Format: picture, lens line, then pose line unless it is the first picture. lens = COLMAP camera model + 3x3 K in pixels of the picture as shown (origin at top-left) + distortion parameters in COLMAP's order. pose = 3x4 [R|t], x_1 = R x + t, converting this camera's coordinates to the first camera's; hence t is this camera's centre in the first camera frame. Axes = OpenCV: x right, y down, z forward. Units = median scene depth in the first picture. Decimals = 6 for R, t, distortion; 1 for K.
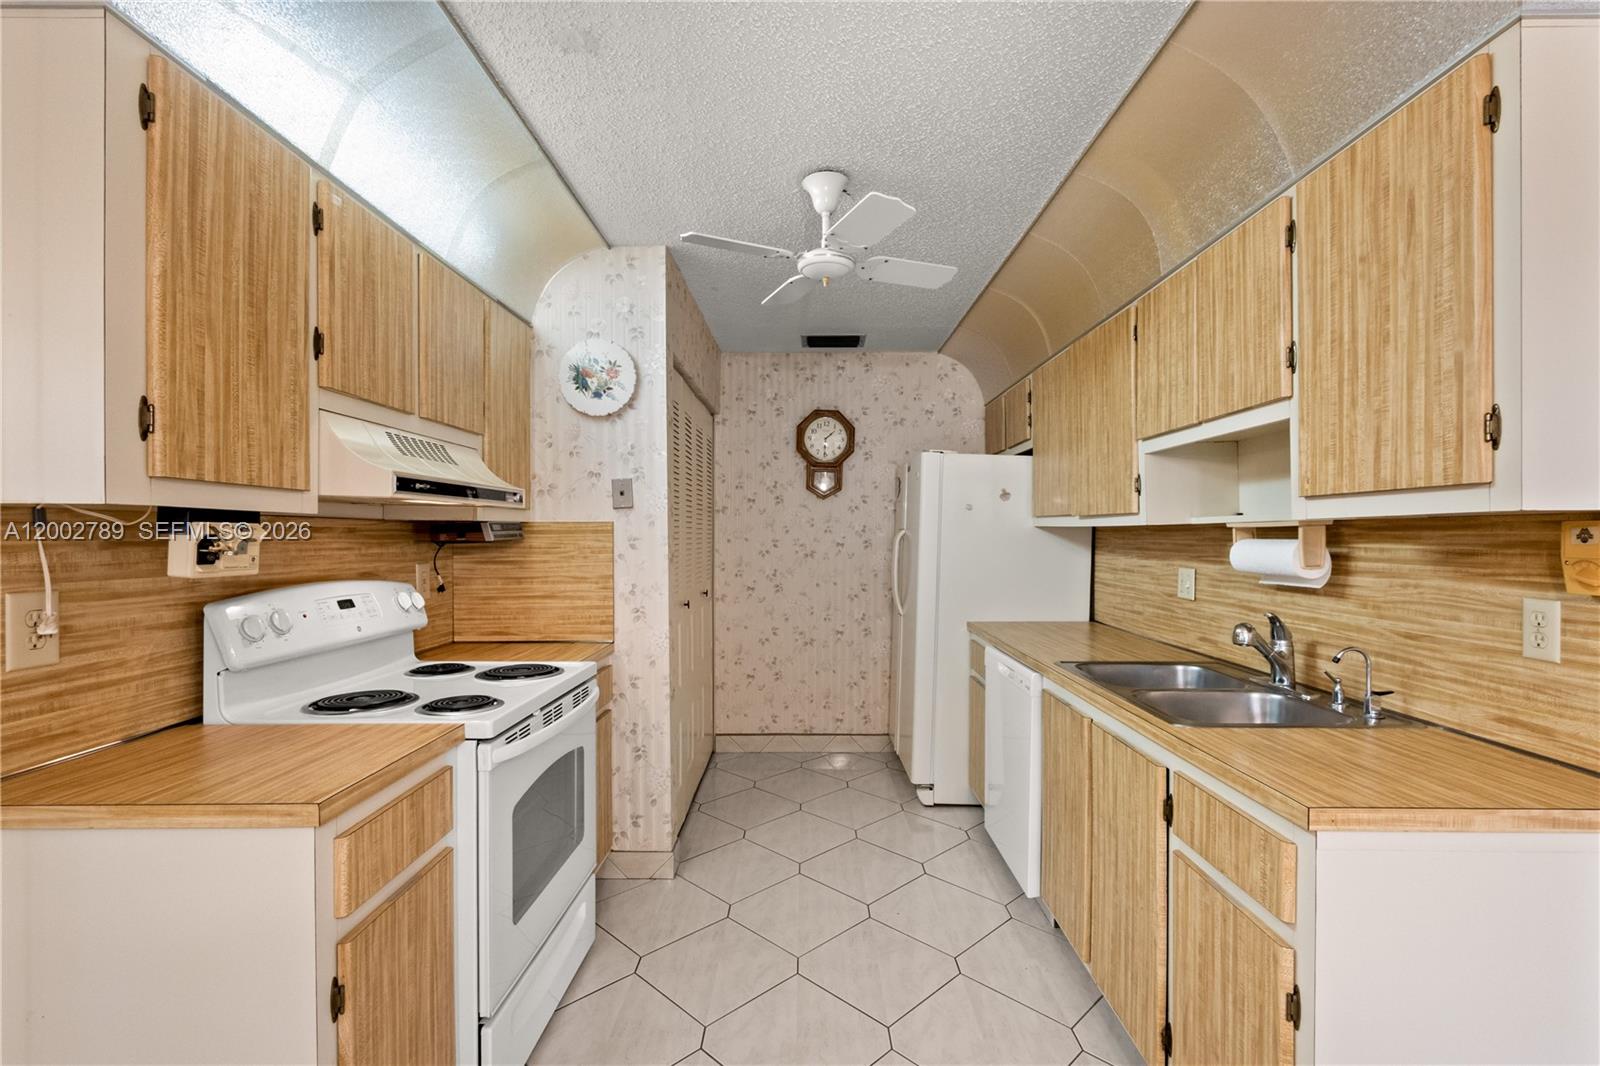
lens RADIAL K [[734.5, 0, 800.7], [0, 734.5, 536.2], [0, 0, 1]] dist [-0.007599, 0.002305]
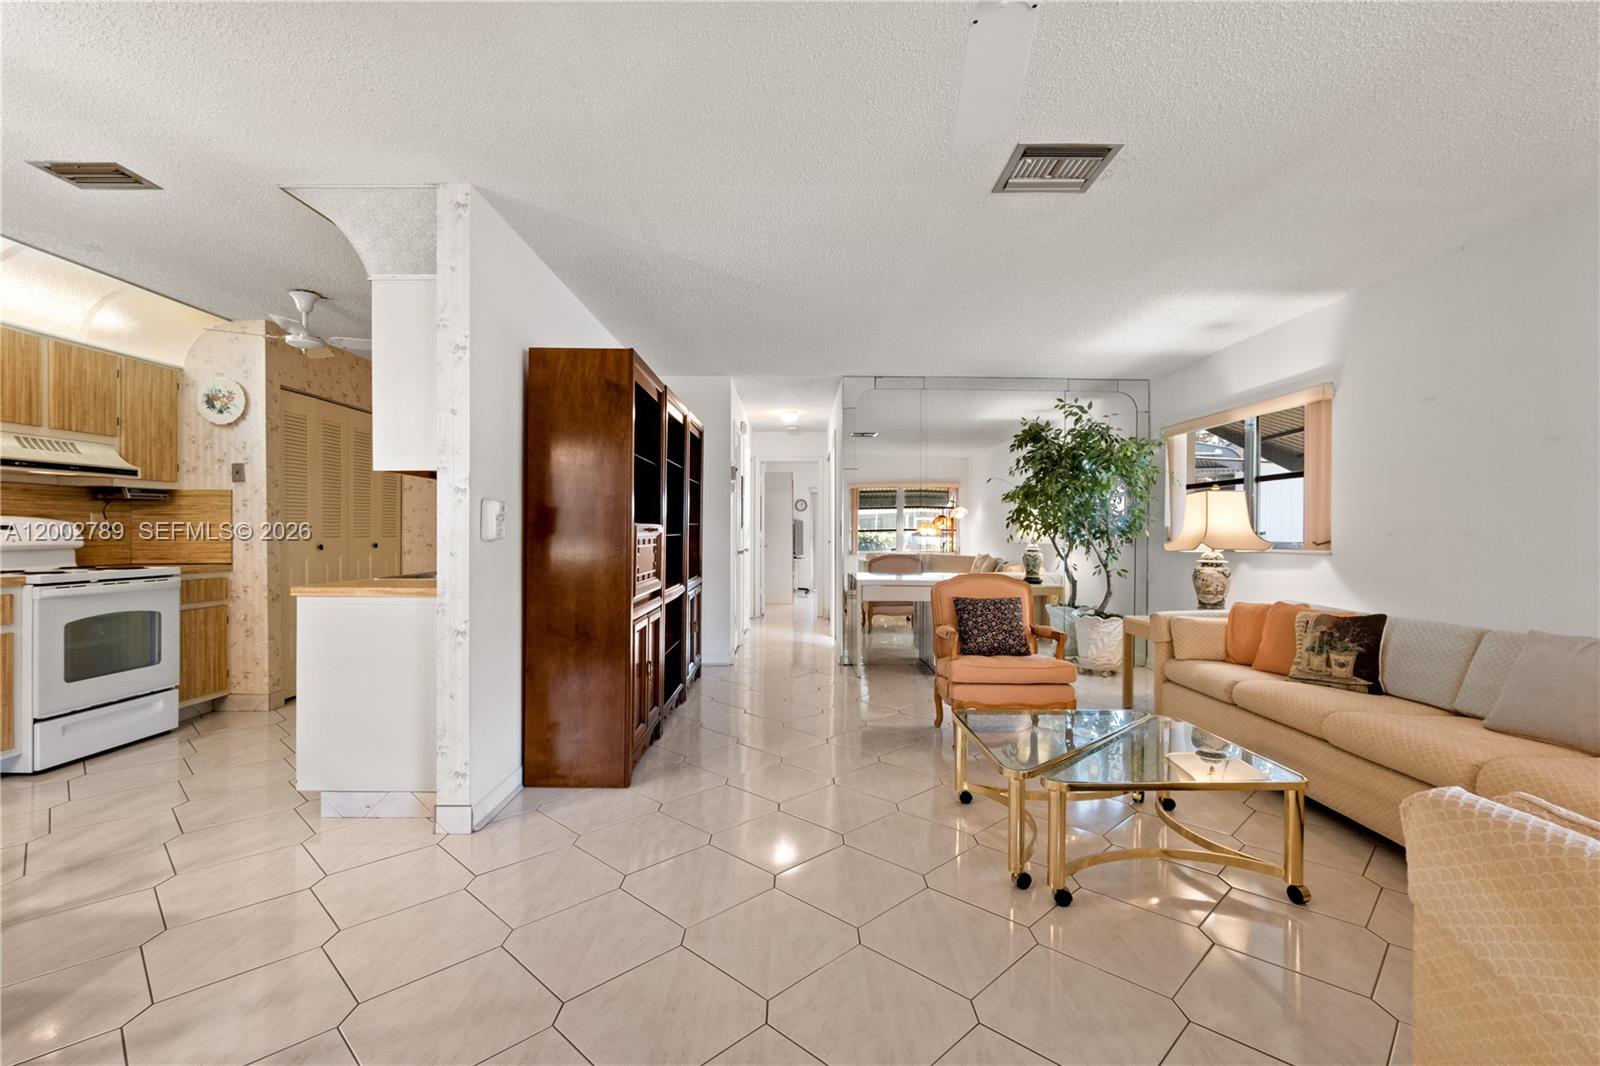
lens RADIAL K [[734.5, 0, 795.2], [0, 734.5, 525.7], [0, 0, 1]] dist [-0.007599, 0.002305]
pose [[0.999942, 0.000852, 0.010727, 1.163770], [-0.000779, 0.999977, -0.006774, 0.083658], [-0.010733, 0.006766, 0.999920, -0.753052]]
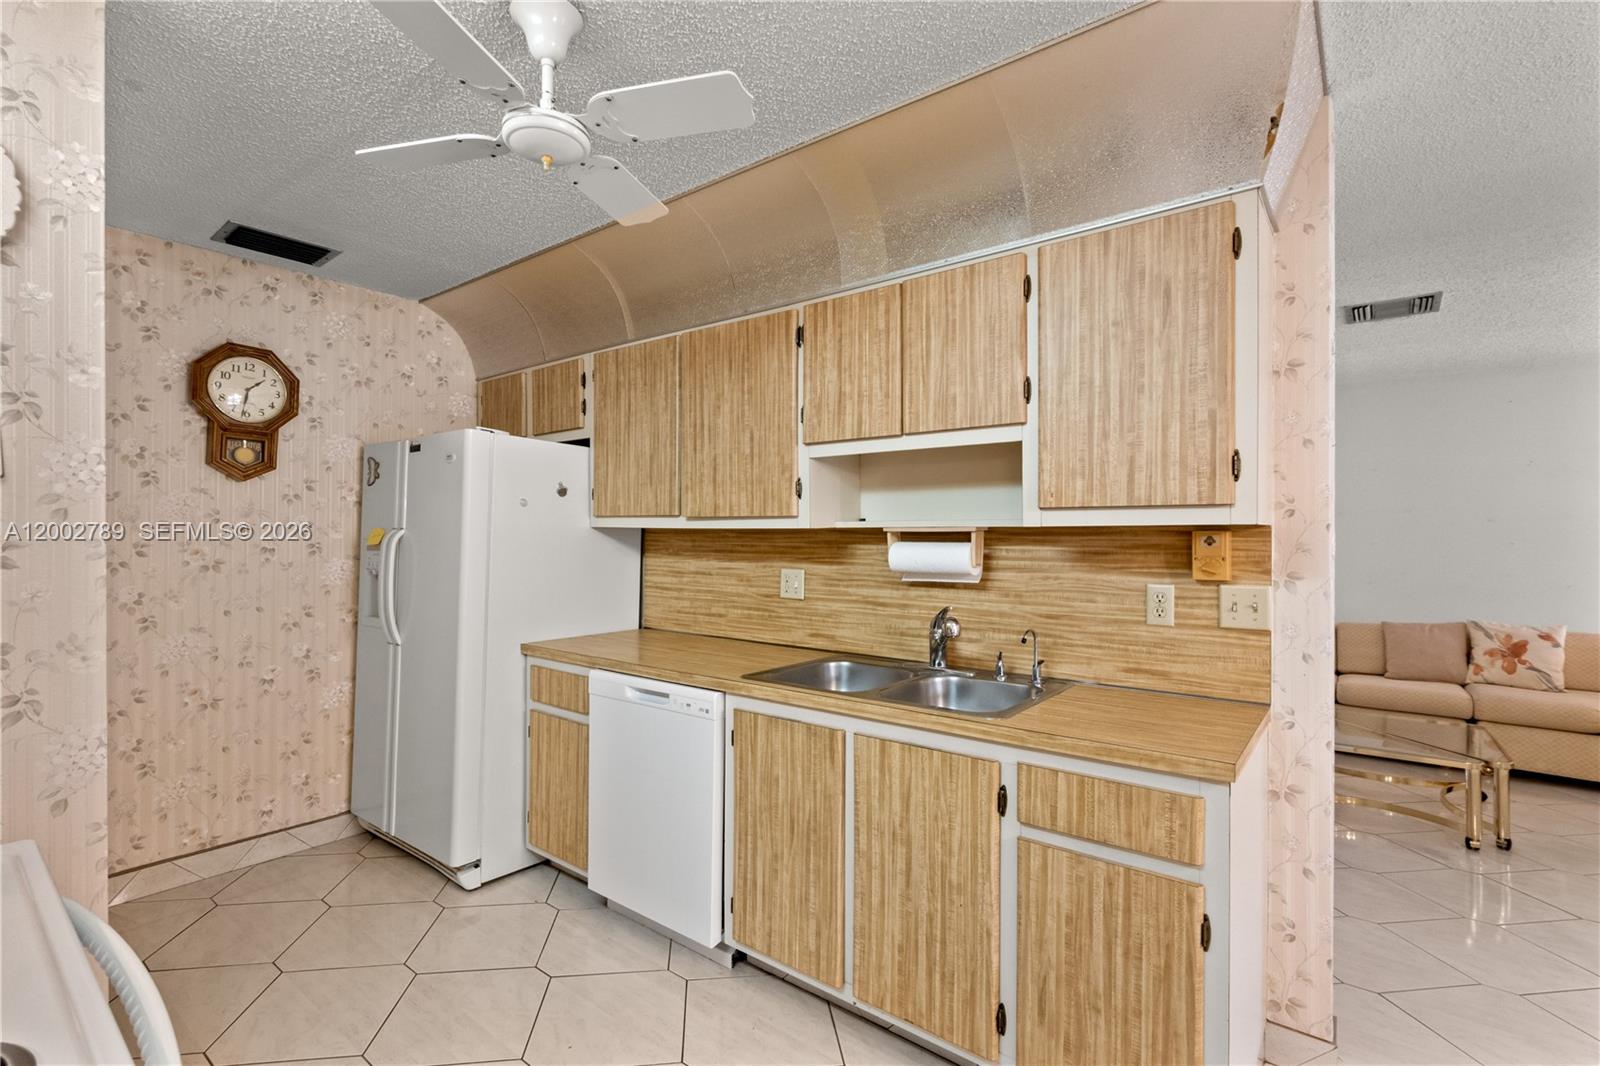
lens RADIAL K [[734.5, 0, 799.6], [0, 734.5, 532.1], [0, 0, 1]] dist [-0.007599, 0.002305]
pose [[0.609793, 0.005018, 0.792545, -0.298761], [-0.001553, 0.999986, -0.005136, -0.004404], [-0.792559, 0.001901, 0.609792, 0.342319]]
